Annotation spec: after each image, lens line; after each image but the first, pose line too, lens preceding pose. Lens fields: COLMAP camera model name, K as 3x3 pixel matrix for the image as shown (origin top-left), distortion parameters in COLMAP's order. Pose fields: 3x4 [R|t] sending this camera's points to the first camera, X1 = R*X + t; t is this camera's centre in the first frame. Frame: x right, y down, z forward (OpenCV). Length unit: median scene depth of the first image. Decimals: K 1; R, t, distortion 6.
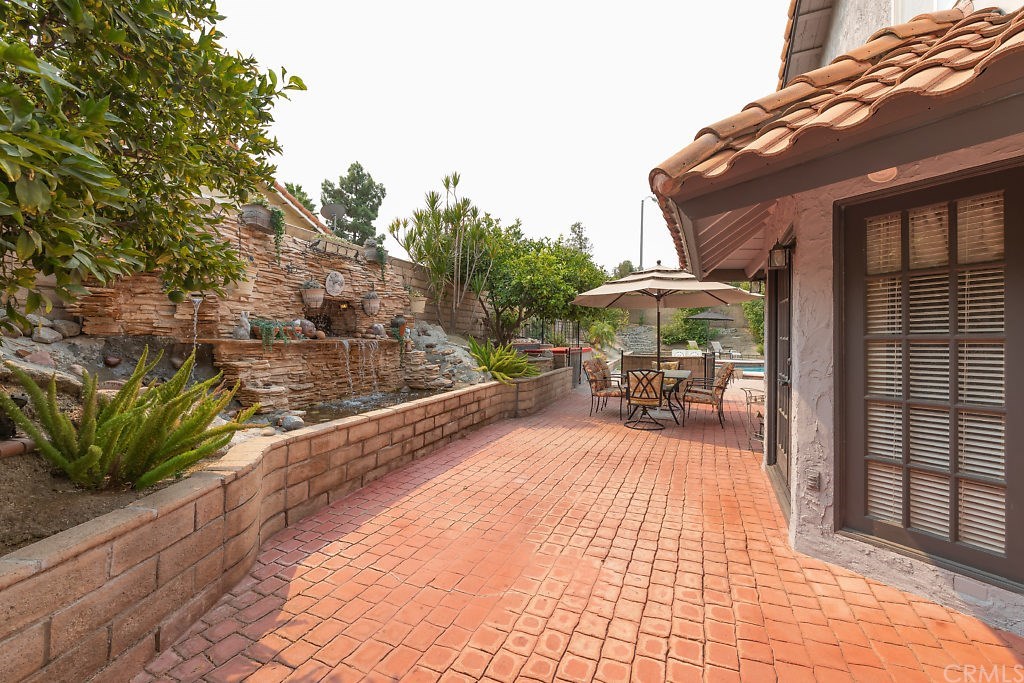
lens RADIAL K [[434.6, 0, 512.0], [0, 434.6, 341.5], [0, 0, 1]] dist [0.000275, -0.000100]
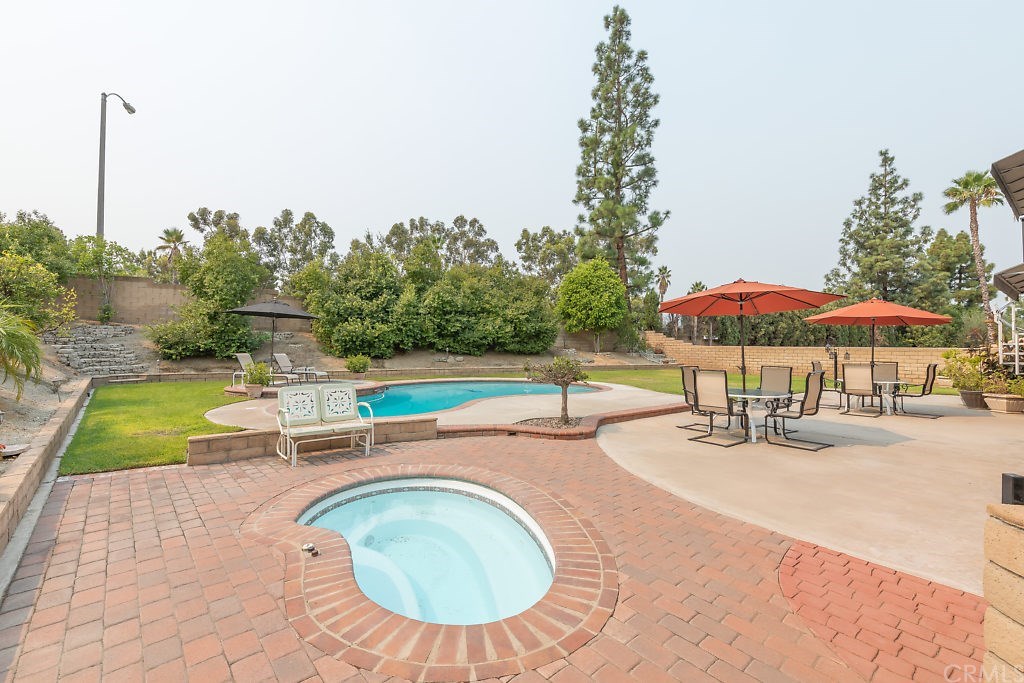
lens RADIAL K [[434.6, 0, 512.0], [0, 434.6, 341.5], [0, 0, 1]] dist [0.000275, -0.000100]
pose [[0.473358, -0.001498, 0.880869, 0.153887], [0.010597, 0.999936, -0.003995, -0.018173], [-0.880806, 0.011226, 0.473344, 0.717570]]
